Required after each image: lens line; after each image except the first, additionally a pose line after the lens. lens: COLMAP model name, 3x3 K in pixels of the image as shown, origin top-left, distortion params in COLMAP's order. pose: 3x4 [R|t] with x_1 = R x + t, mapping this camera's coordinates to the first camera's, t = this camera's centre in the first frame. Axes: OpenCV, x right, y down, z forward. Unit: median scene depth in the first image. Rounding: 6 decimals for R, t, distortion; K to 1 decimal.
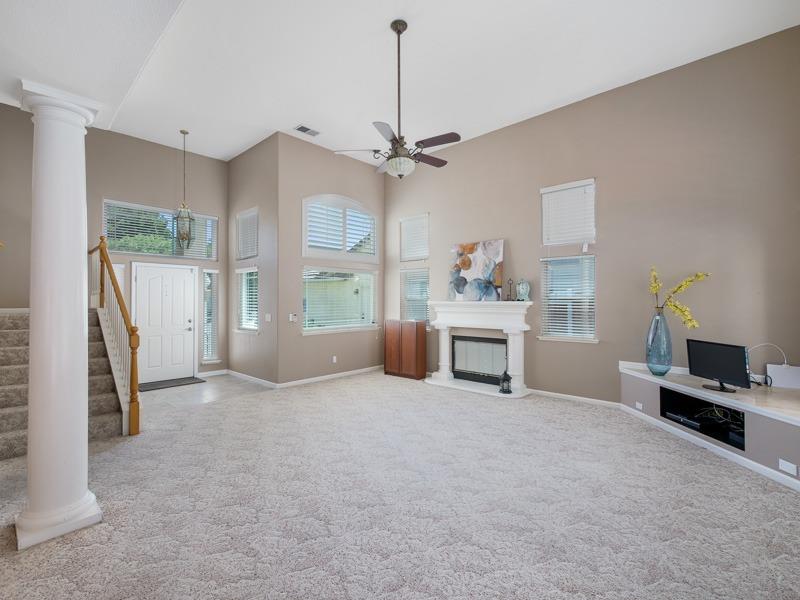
lens RADIAL K [[371.7, 0, 400.0], [0, 371.7, 300.0], [0, 0, 1]] dist [0.000027, 0.000109]
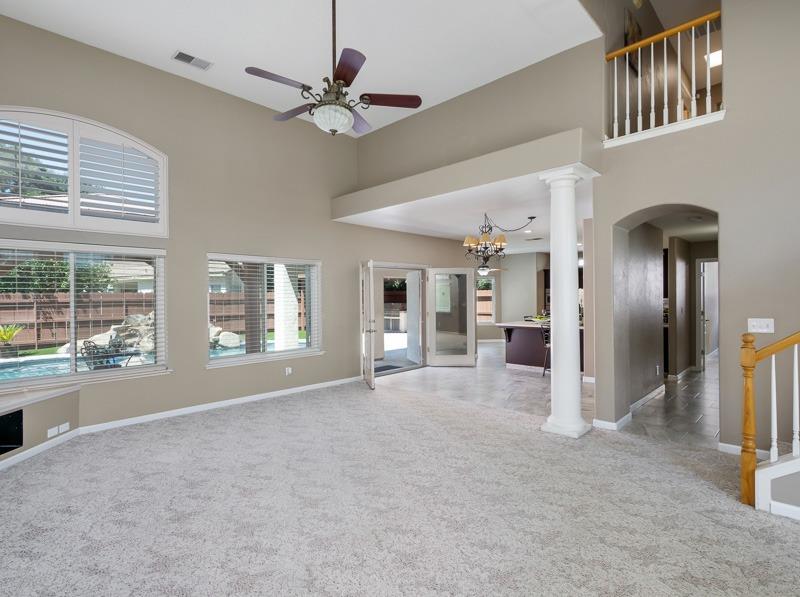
lens RADIAL K [[418.6, 0, 400.0], [0, 418.6, 298.5], [0, 0, 1]] dist [-0.003044, -0.000147]
pose [[-0.999768, 0.012809, 0.017313, -0.155714], [0.012807, 0.999918, -0.000238, 0.003428], [-0.017314, -0.000016, -0.999850, 1.995231]]
